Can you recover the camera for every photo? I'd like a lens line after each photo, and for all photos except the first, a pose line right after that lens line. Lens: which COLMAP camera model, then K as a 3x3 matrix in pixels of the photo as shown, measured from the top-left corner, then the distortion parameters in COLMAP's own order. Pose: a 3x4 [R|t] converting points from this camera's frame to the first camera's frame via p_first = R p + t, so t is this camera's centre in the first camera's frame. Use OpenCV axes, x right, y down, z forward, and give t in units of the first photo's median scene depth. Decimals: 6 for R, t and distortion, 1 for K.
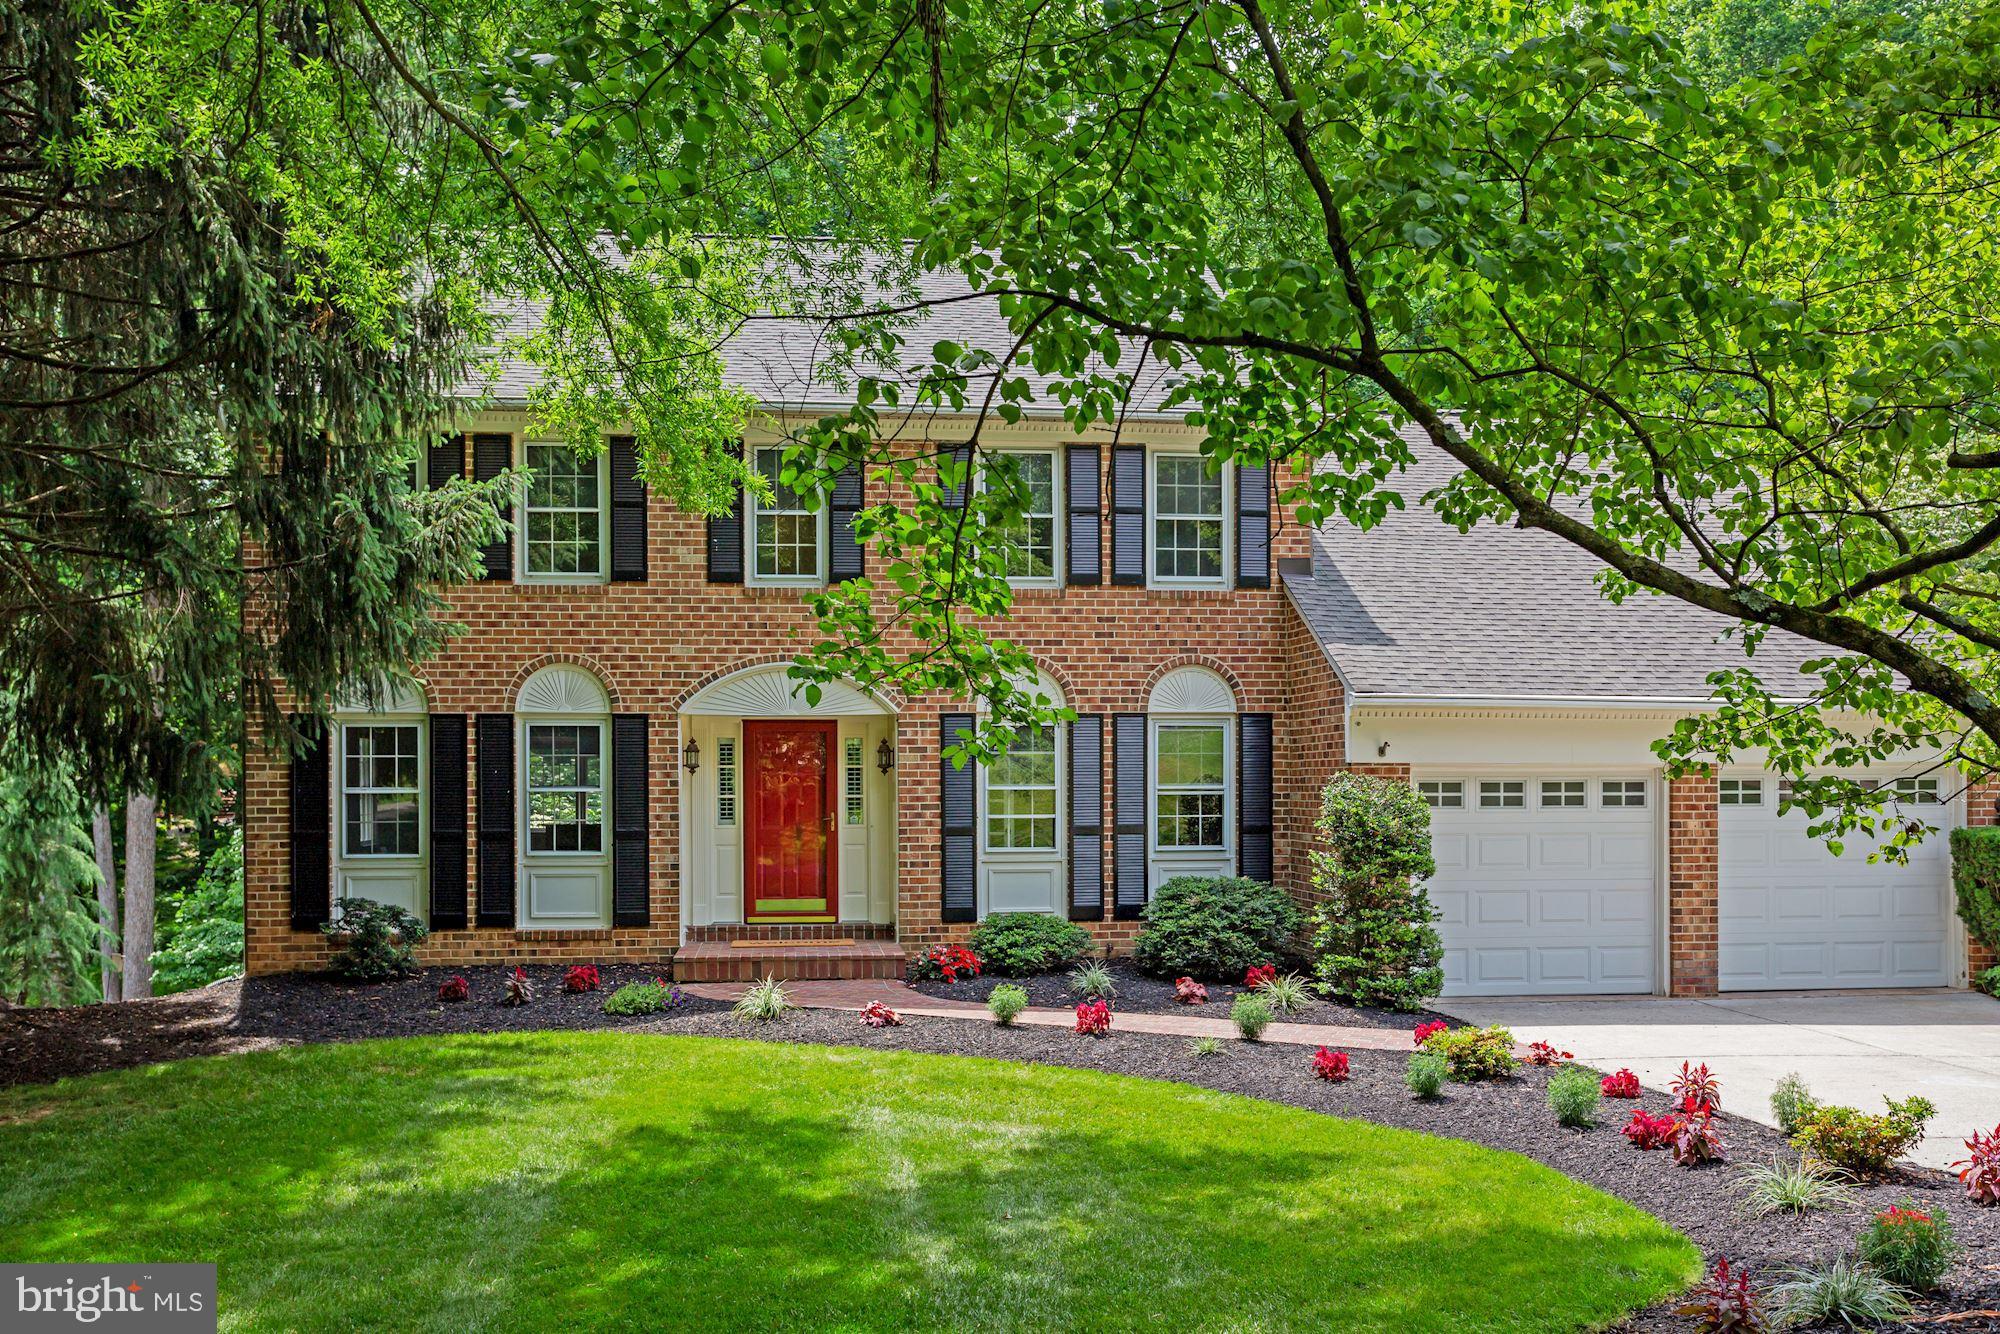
lens RADIAL K [[1905.7, 0, 956.3], [0, 1905.7, 795.3], [0, 0, 1]] dist [0.018352, 0.000000]
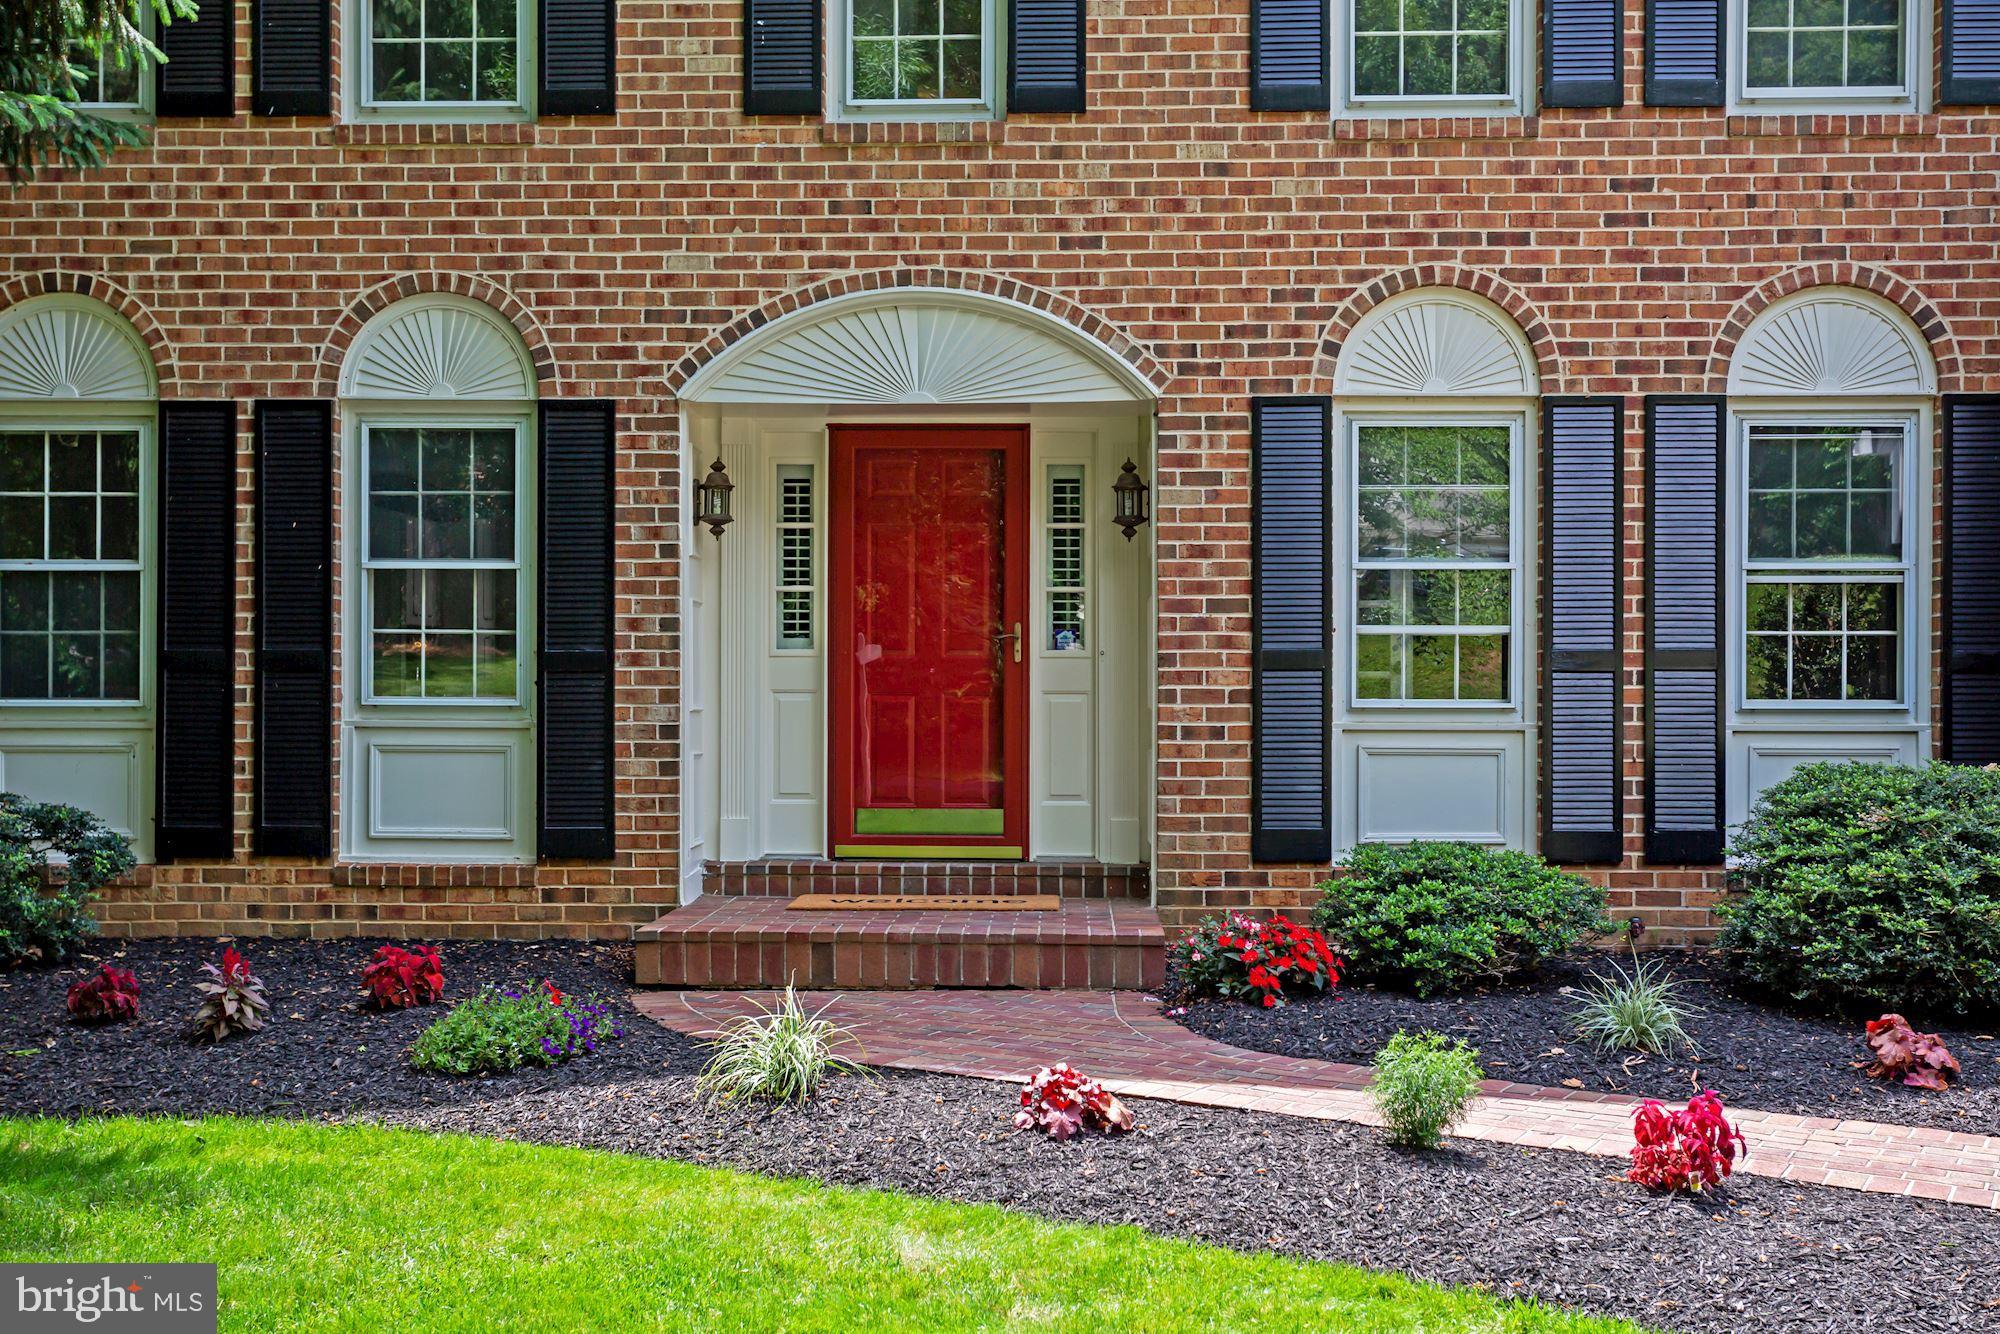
lens RADIAL K [[2363.0, 0, 952.7], [0, 2363.0, 662.2], [0, 0, 1]] dist [0.041424, 0.000000]
pose [[0.989674, 0.004596, -0.143265, 0.002666], [-0.007743, 0.999741, -0.021414, 0.038547], [0.143129, 0.022302, 0.989453, 0.527212]]
